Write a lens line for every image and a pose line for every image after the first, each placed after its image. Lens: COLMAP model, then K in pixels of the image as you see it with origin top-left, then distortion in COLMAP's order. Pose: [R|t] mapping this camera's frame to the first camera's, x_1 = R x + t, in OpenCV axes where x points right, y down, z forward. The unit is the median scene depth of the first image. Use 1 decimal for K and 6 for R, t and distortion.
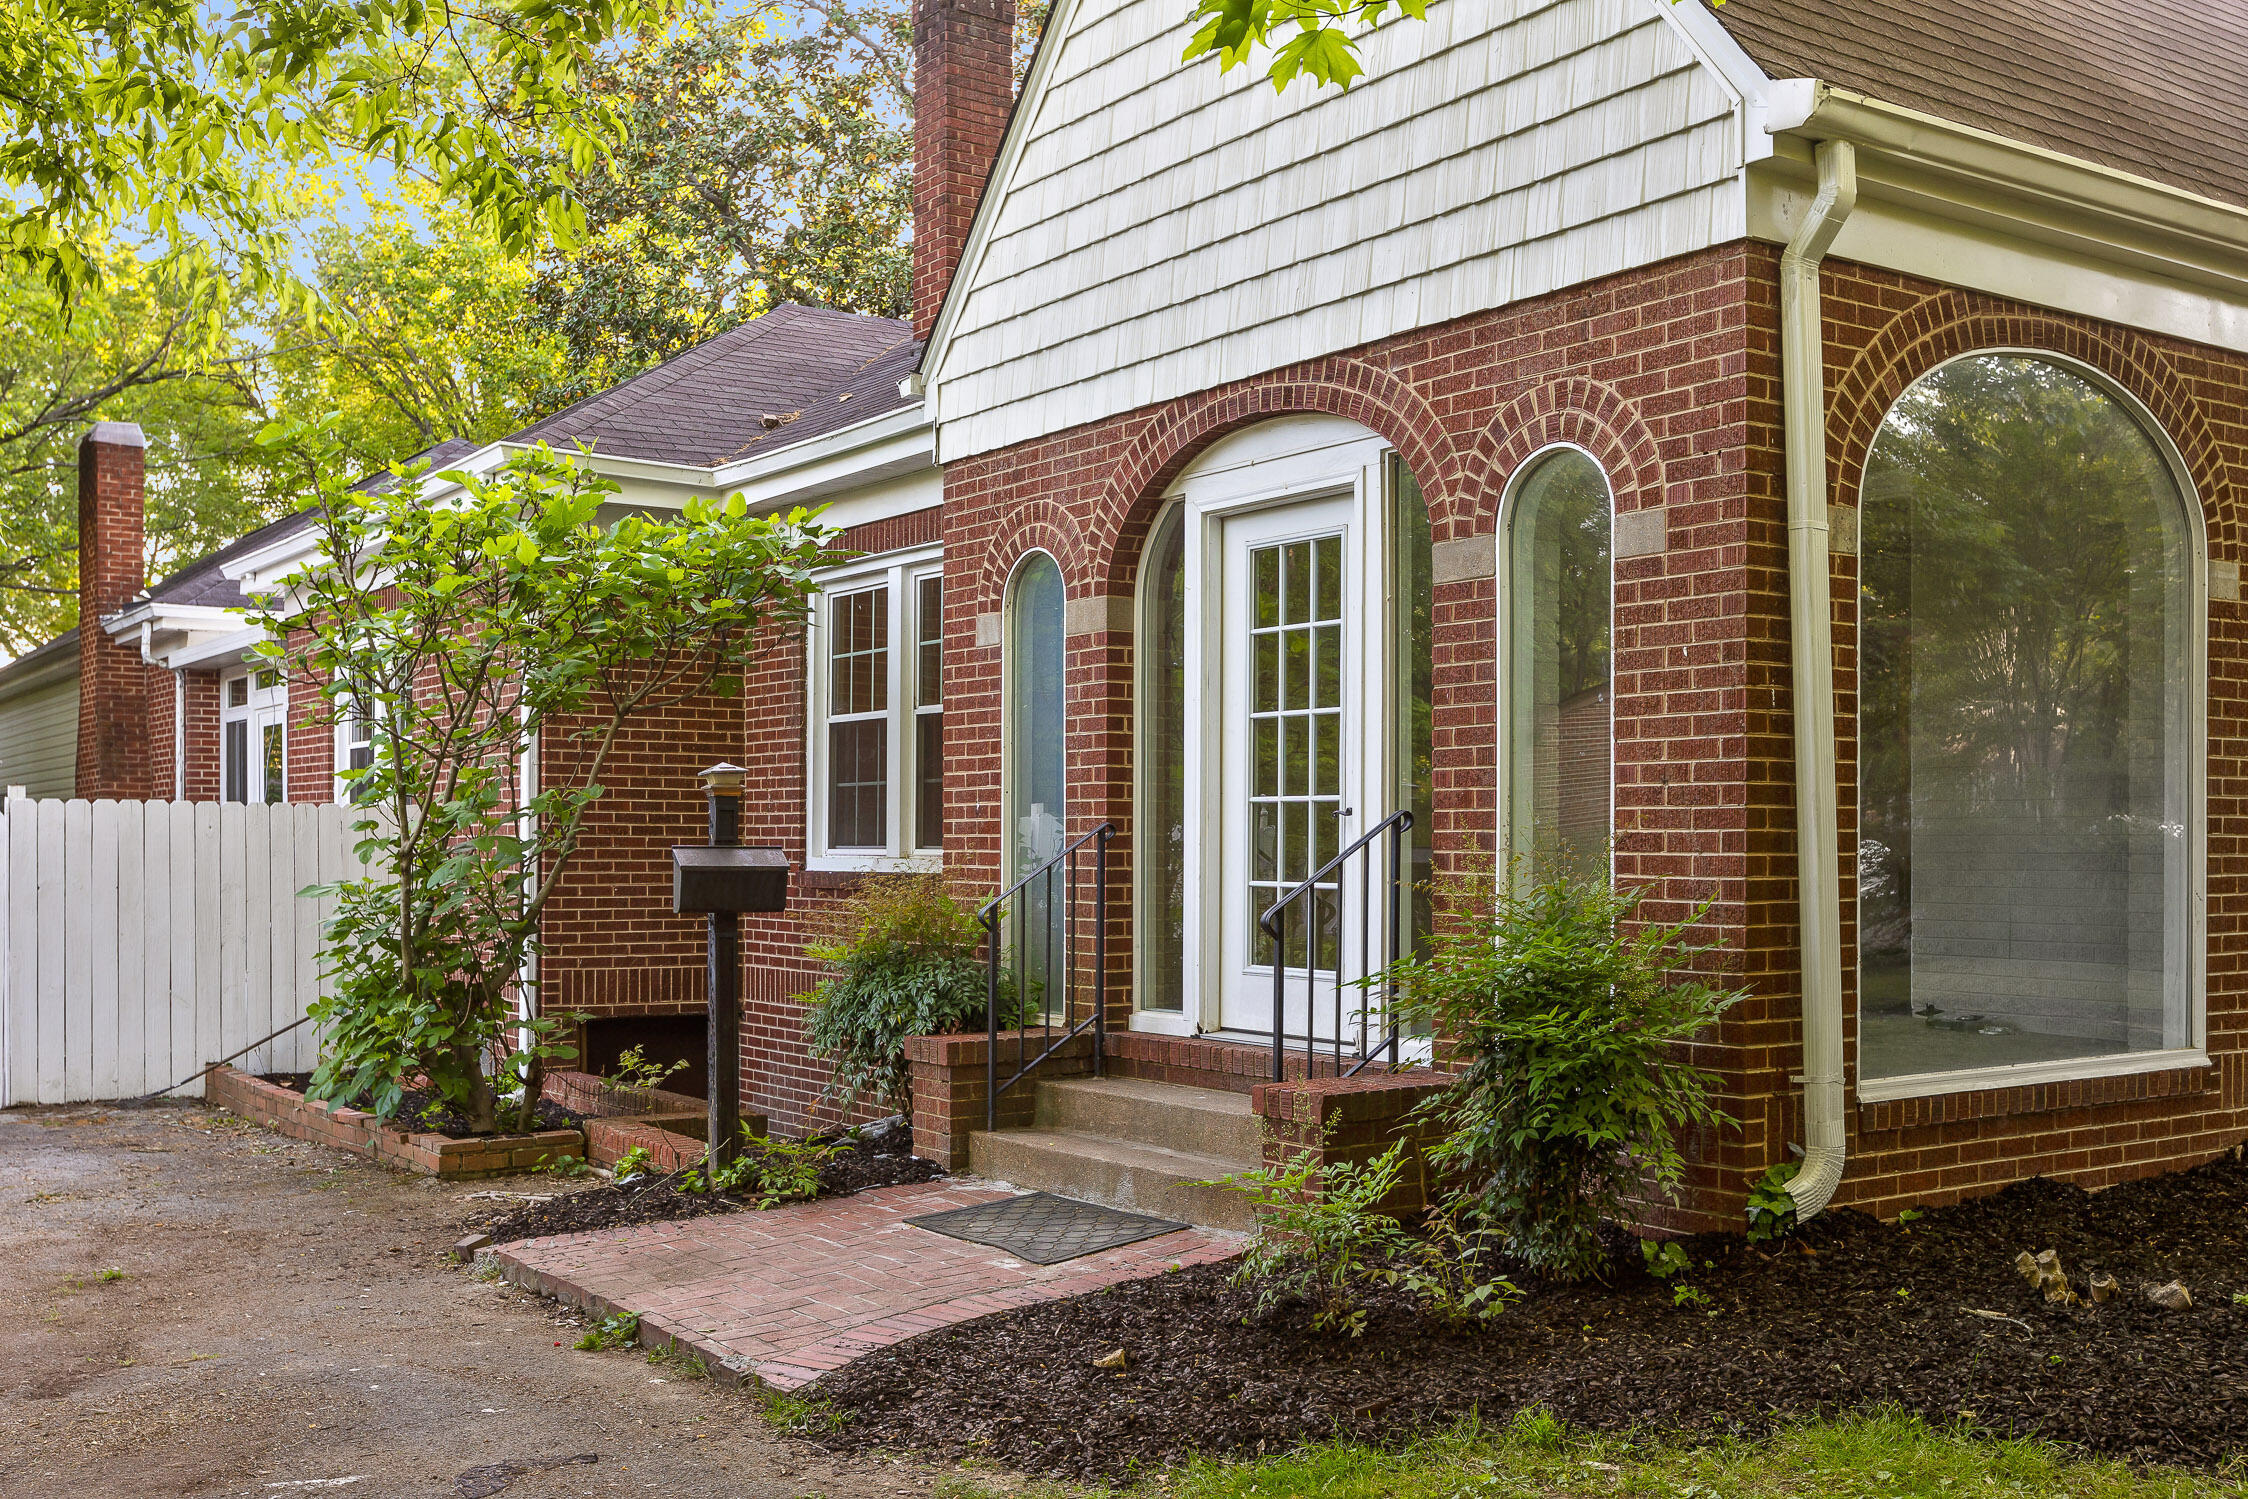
lens RADIAL K [[2207.2, 0, 1124.1], [0, 2207.2, 774.2], [0, 0, 1]] dist [0.002376, 0.000000]
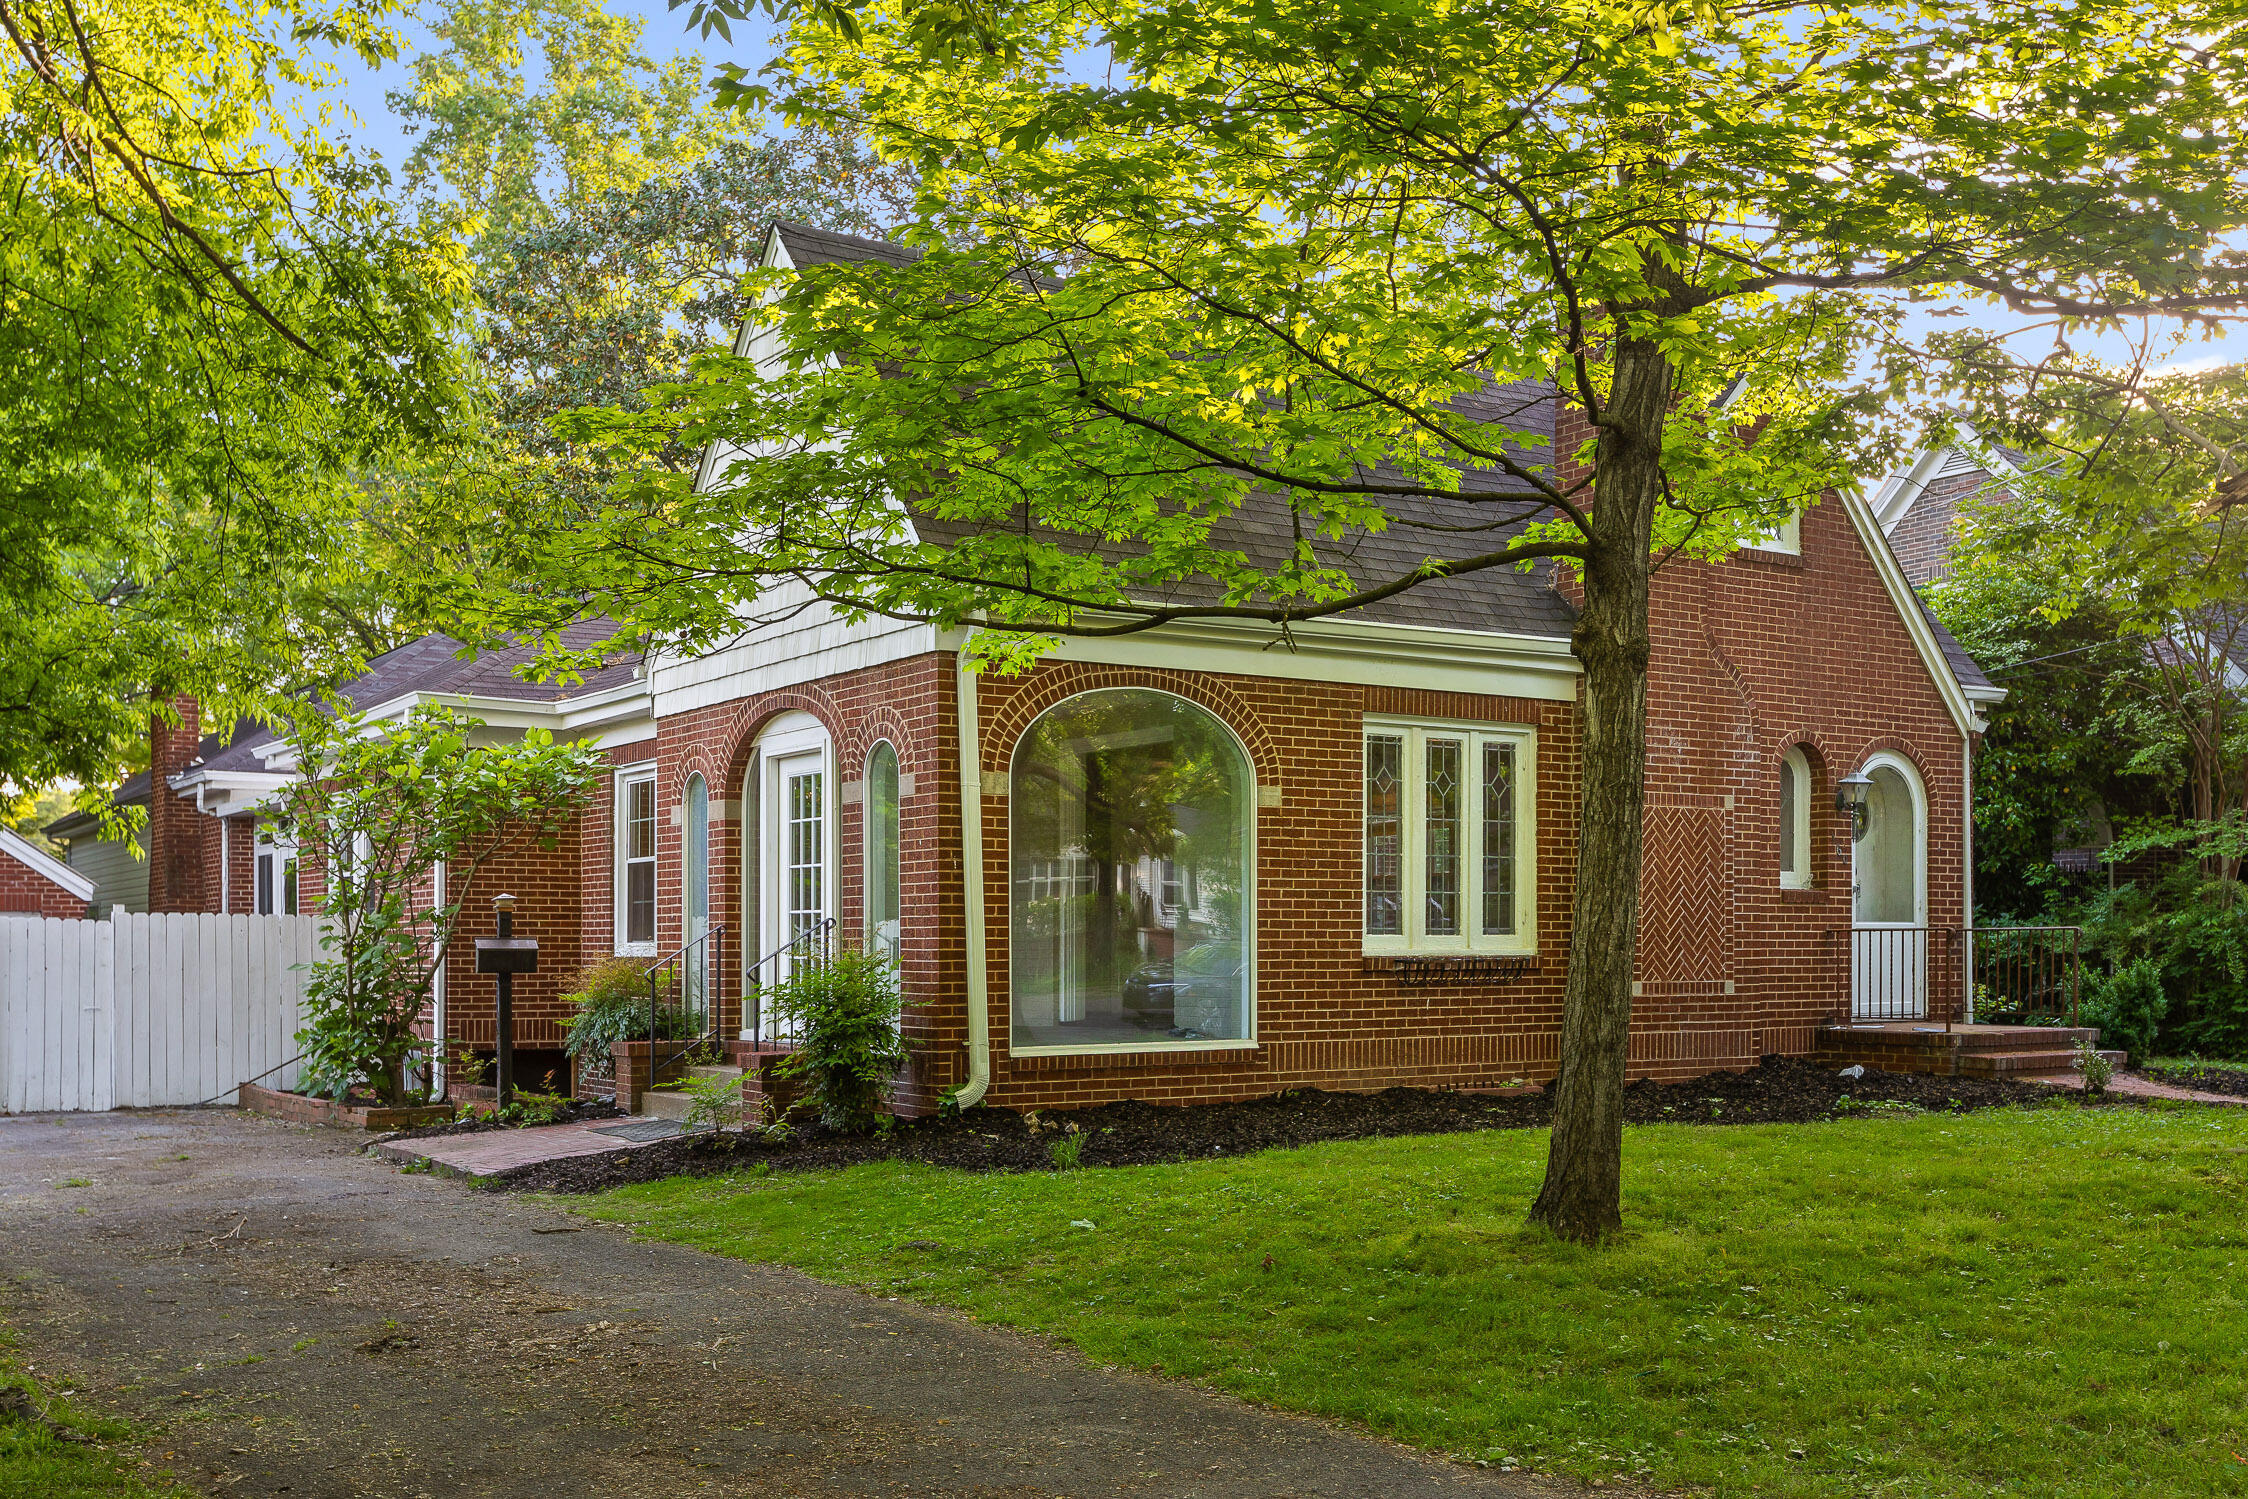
lens RADIAL K [[2207.2, 0, 1111.0], [0, 2207.2, 874.3], [0, 0, 1]] dist [0.002376, 0.000000]
pose [[0.999643, -0.004367, -0.026366, 0.354325], [0.004298, 0.999987, -0.002662, -0.013344], [0.026377, 0.002548, 0.999649, -0.796131]]
